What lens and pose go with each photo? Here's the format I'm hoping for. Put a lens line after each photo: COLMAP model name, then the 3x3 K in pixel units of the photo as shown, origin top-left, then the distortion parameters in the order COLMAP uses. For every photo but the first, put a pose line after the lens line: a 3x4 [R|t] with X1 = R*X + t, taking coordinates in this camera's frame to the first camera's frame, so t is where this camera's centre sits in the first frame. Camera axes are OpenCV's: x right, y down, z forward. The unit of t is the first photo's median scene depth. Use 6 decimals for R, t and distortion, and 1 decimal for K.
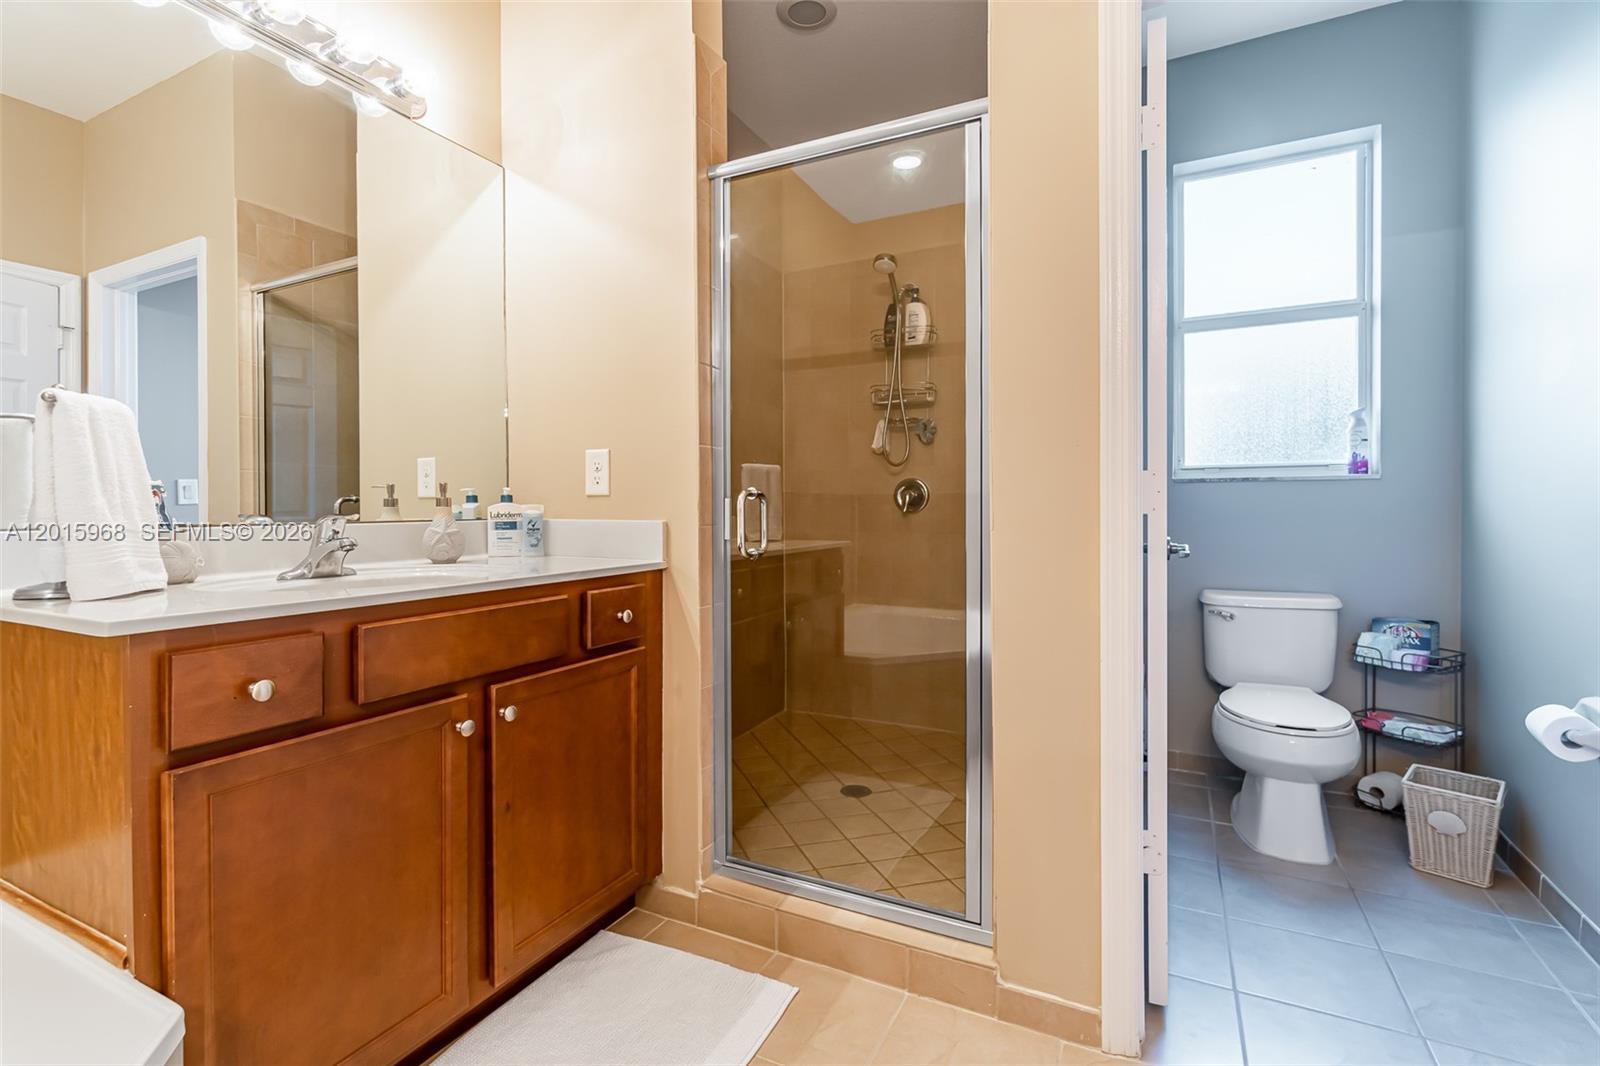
lens RADIAL K [[724.9, 0, 789.1], [0, 724.9, 519.7], [0, 0, 1]] dist [0.000878, 0.000148]
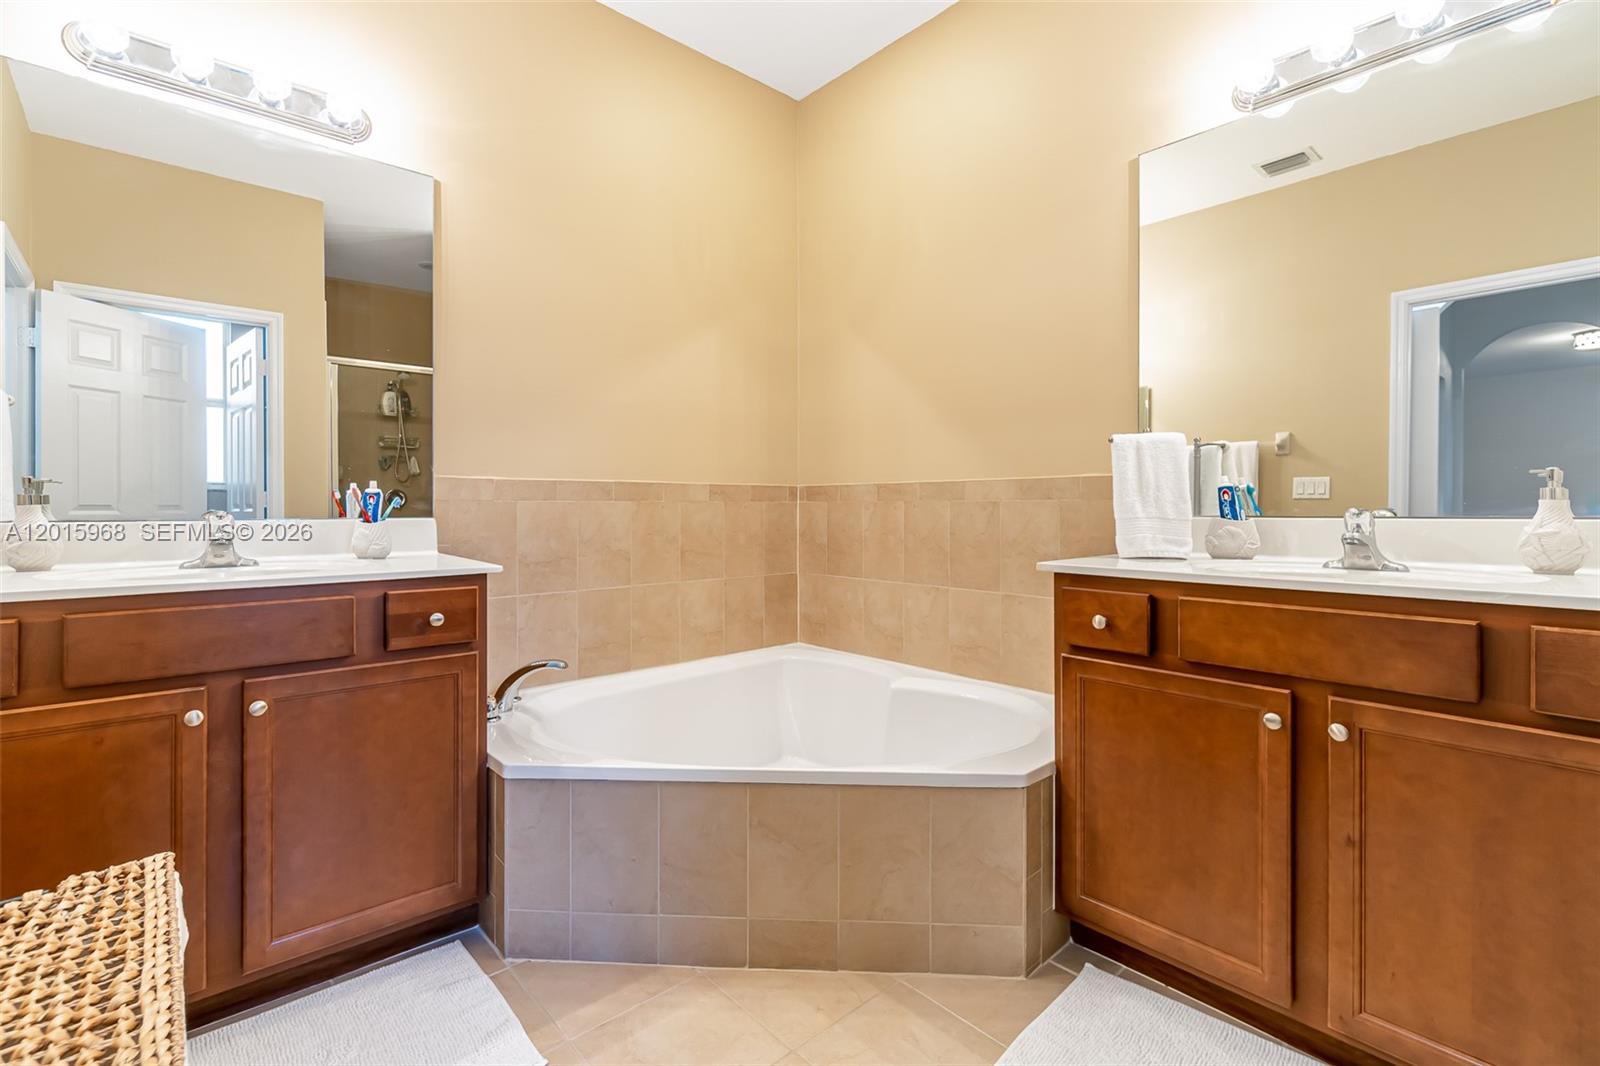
lens RADIAL K [[724.9, 0, 789.1], [0, 724.9, 519.7], [0, 0, 1]] dist [0.000878, 0.000148]
pose [[-0.368786, 0.015961, -0.929377, 0.729599], [-0.013170, 0.999662, 0.022394, -0.004029], [0.929421, 0.020499, -0.368451, 0.747006]]
